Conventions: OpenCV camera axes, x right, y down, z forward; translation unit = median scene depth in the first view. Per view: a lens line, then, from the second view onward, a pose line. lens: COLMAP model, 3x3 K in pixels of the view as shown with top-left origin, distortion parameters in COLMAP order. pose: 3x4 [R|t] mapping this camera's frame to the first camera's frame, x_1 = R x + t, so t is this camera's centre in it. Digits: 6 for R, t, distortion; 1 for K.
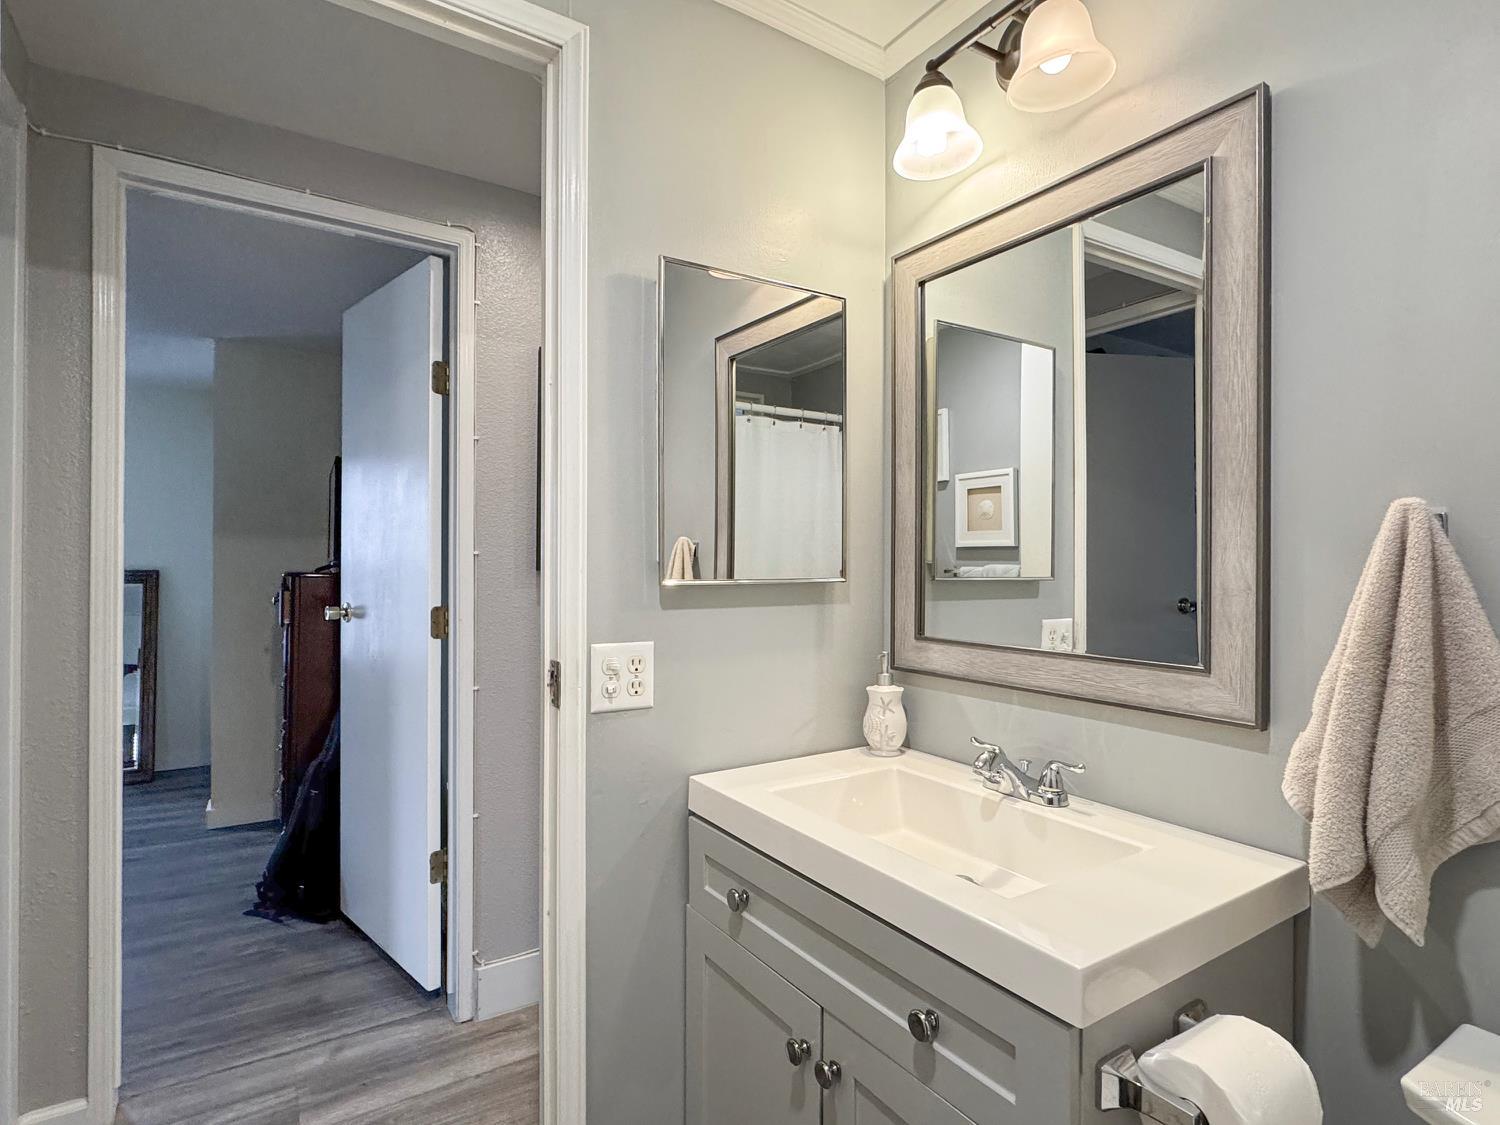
lens RADIAL K [[787.6, 0, 748.2], [0, 787.6, 559.0], [0, 0, 1]] dist [0.003372, 0.000206]
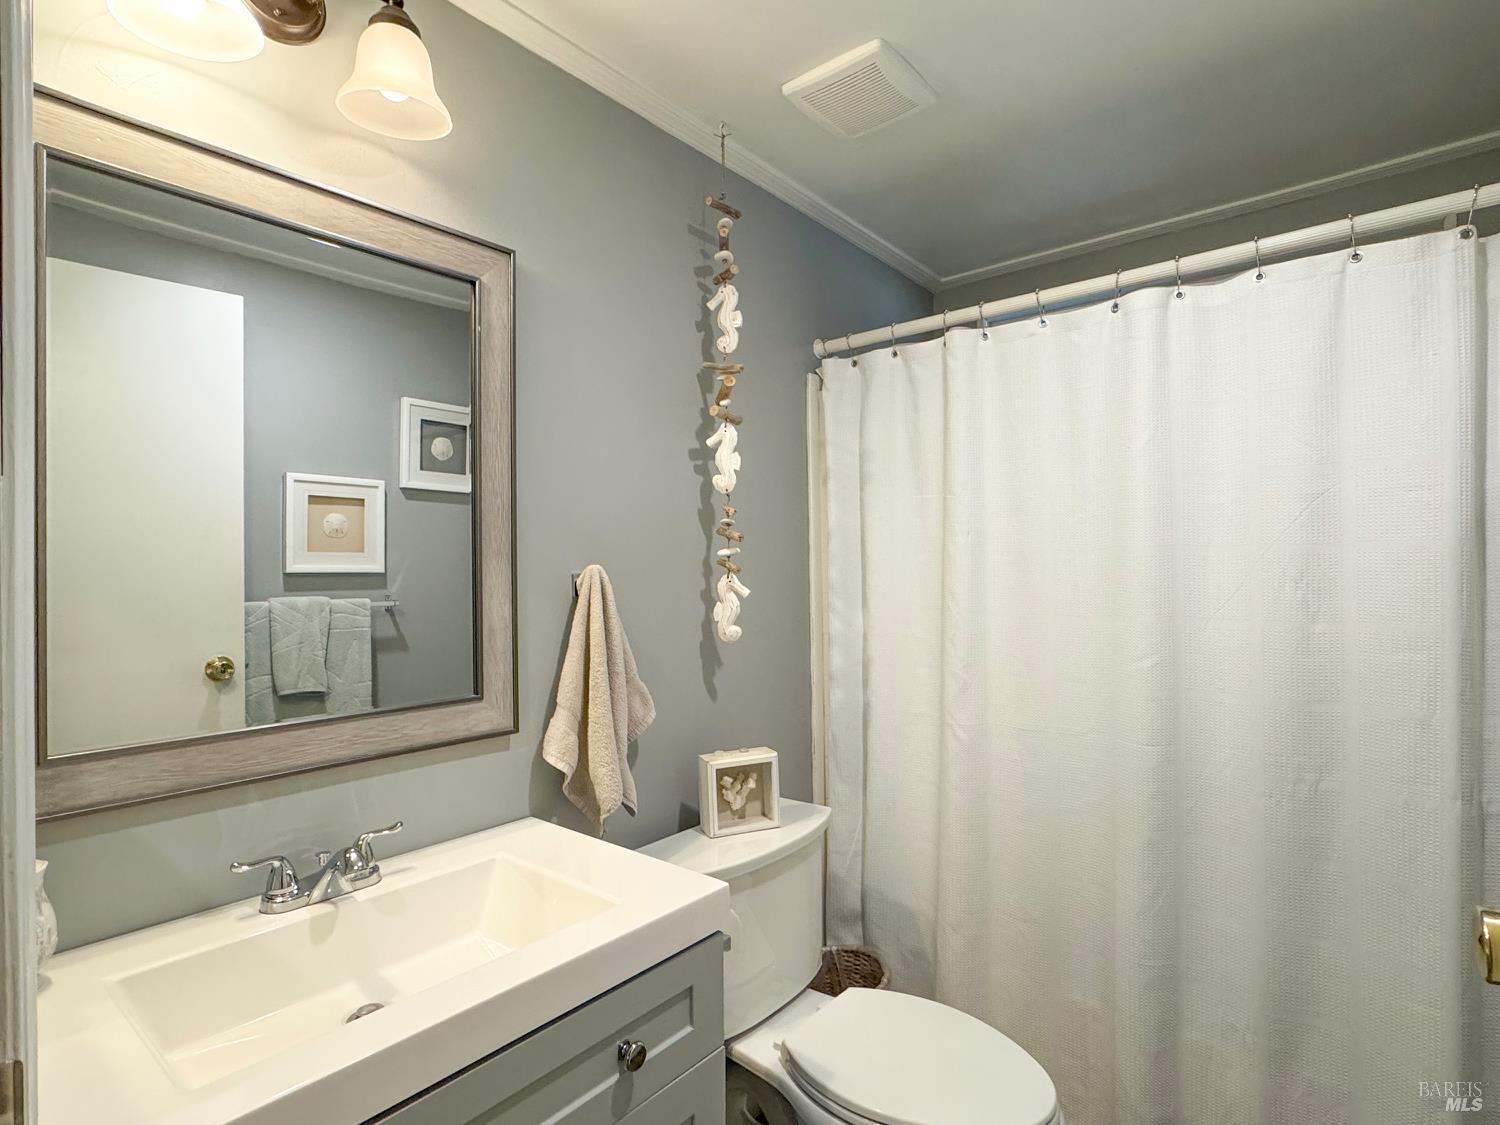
lens RADIAL K [[787.6, 0, 748.4], [0, 787.6, 566.4], [0, 0, 1]] dist [0.003372, 0.000206]
pose [[-0.298352, 0.013665, 0.954358, -0.707978], [0.012078, 0.999872, -0.010541, -0.043477], [-0.954379, 0.008381, -0.298479, 0.975974]]
